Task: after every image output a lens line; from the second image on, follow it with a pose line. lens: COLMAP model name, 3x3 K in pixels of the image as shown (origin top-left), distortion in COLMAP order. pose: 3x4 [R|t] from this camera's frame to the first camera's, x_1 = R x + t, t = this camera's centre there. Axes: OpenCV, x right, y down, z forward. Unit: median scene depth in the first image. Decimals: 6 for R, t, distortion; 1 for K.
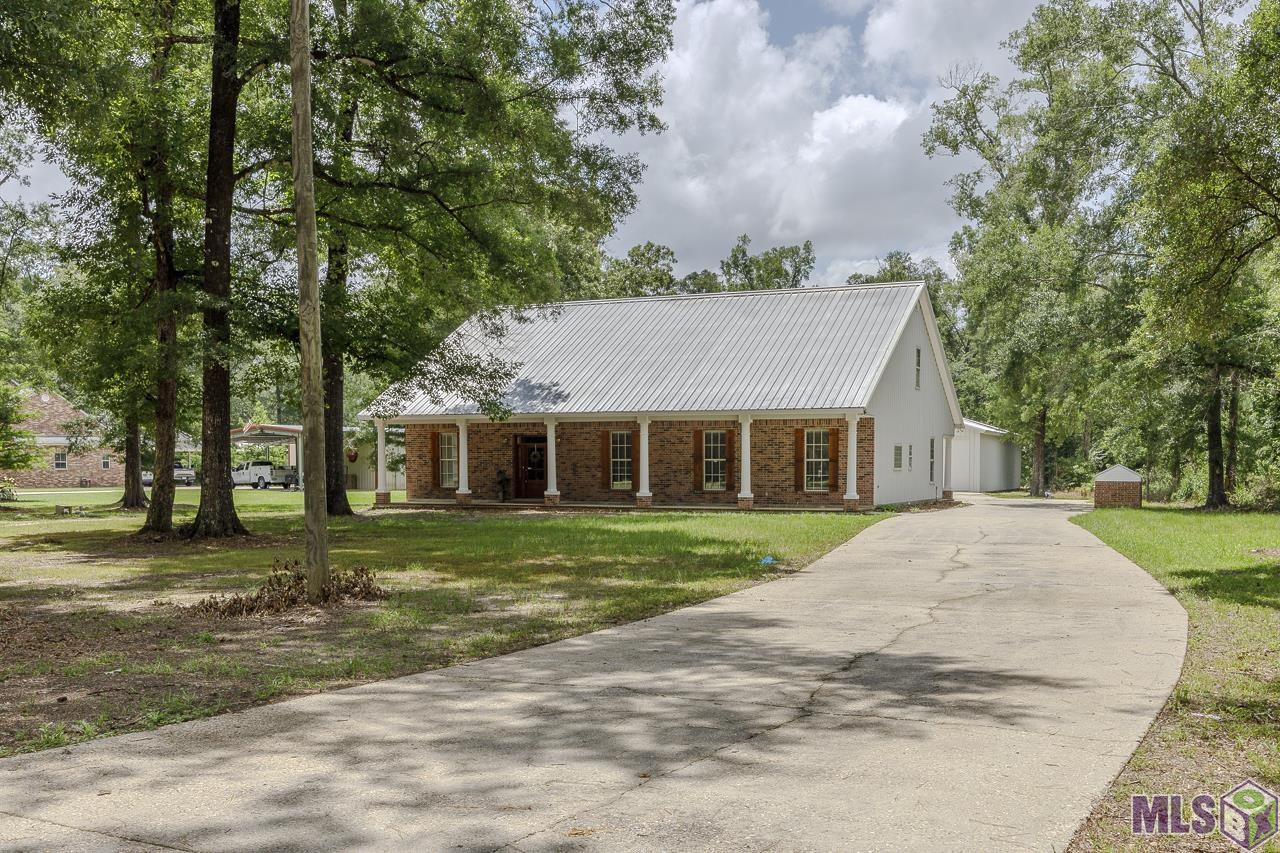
lens RADIAL K [[1272.8, 0, 640.6], [0, 1272.8, 429.1], [0, 0, 1]] dist [-0.001660, 0.000000]
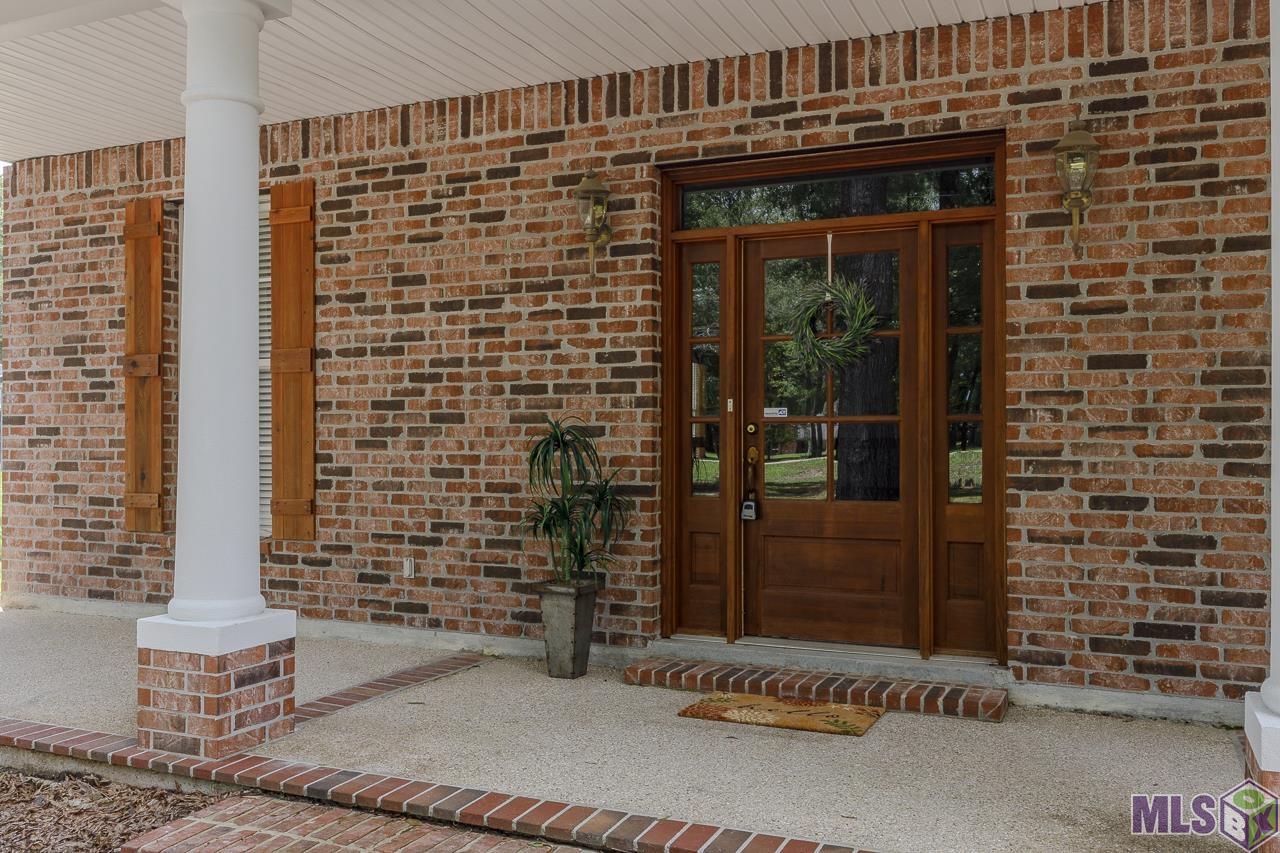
lens RADIAL K [[1071.8, 0, 637.7], [0, 1071.8, 429.1], [0, 0, 1]] dist [0.002983, 0.003364]
pose [[0.999749, 0.009679, 0.020204, -0.103774], [-0.009683, 0.999953, 0.000097, 0.032542], [-0.020203, -0.000292, 0.999796, 0.885288]]
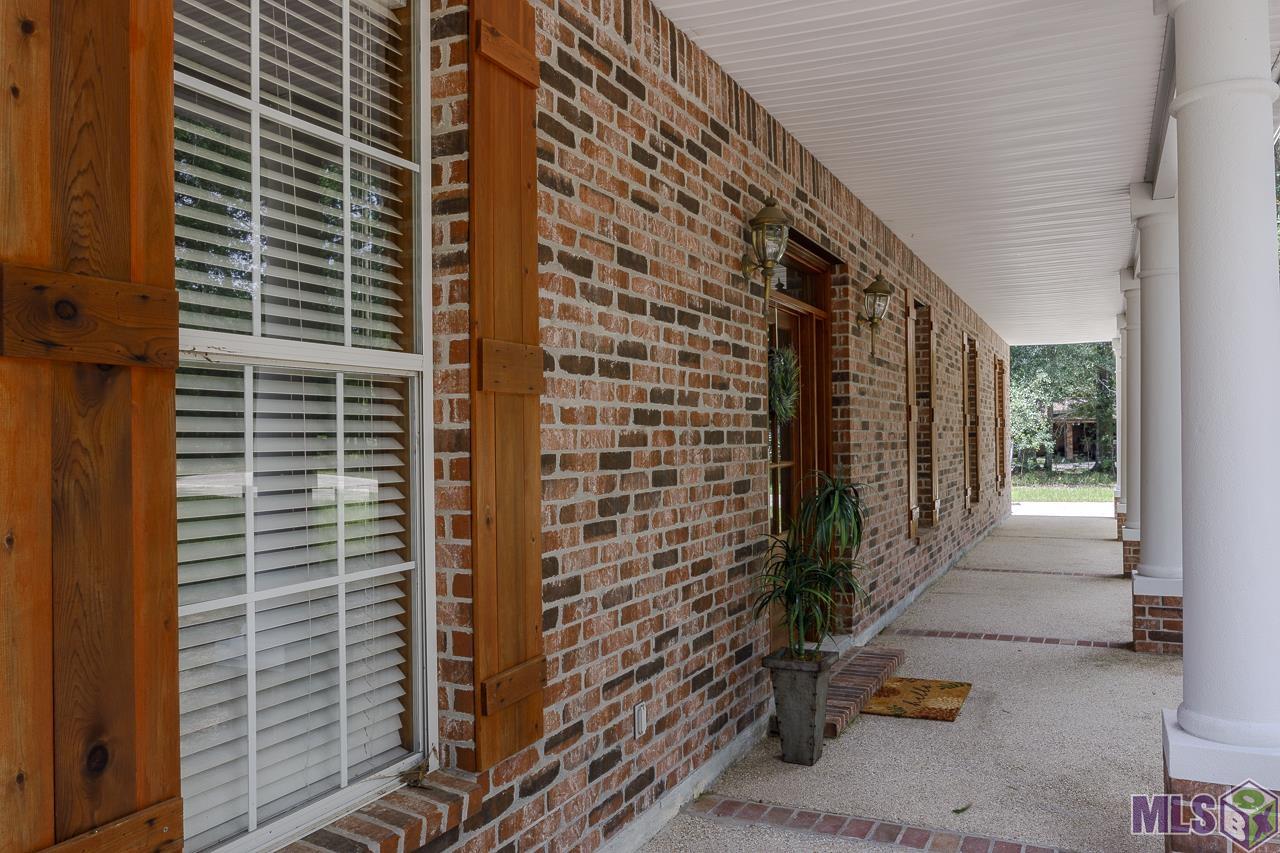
lens RADIAL K [[967.0, 0, 642.4], [0, 967.0, 430.2], [0, 0, 1]] dist [0.000451, -0.002959]
pose [[0.008858, 0.018046, 0.999798, -0.201610], [0.006514, 0.999815, -0.018104, 0.029016], [-0.999940, 0.006673, 0.008739, 1.013772]]
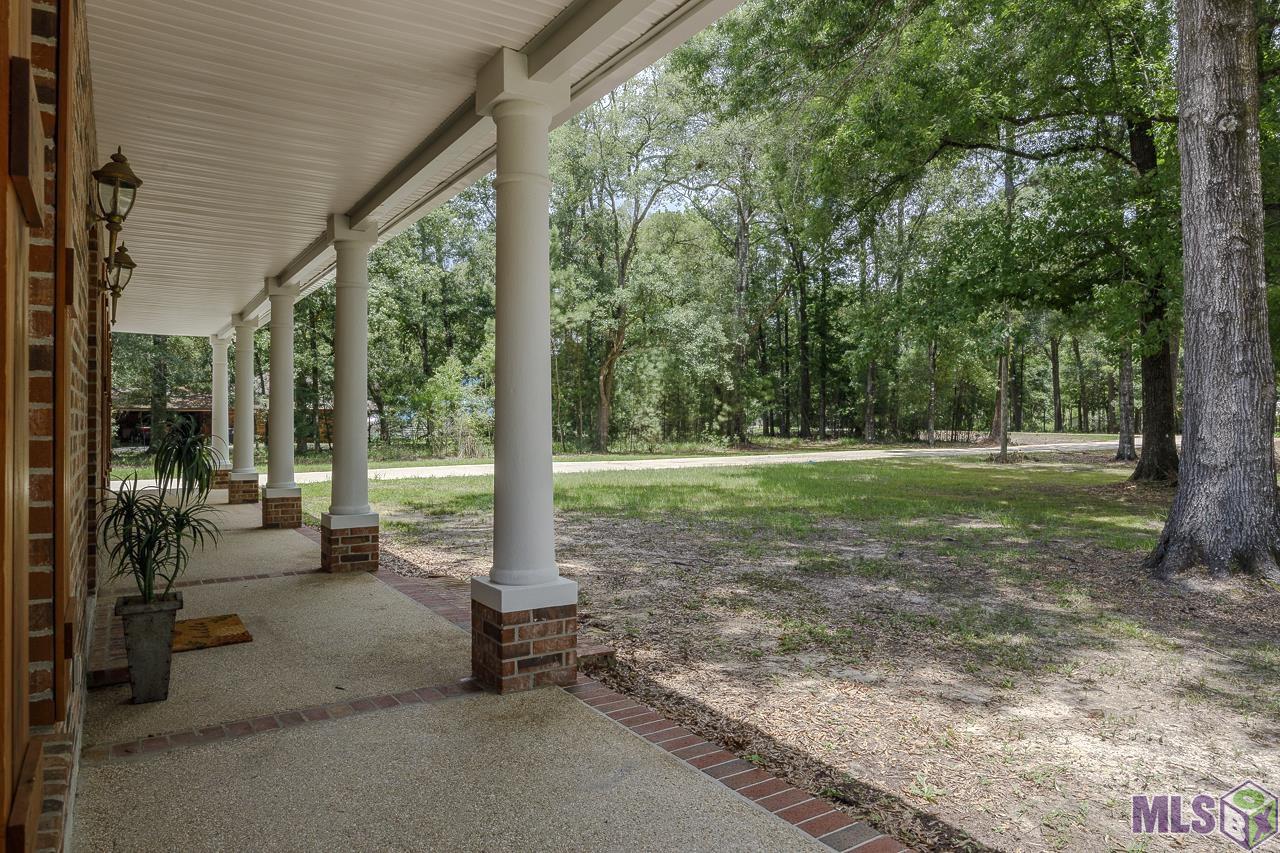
lens RADIAL K [[835.8, 0, 643.5], [0, 835.8, 423.3], [0, 0, 1]] dist [-0.006112, -0.000546]
pose [[-0.842987, 0.010623, 0.537830, -0.195485], [0.006652, 0.999934, -0.009324, 0.032455], [-0.537893, -0.004282, -0.843002, 1.043599]]
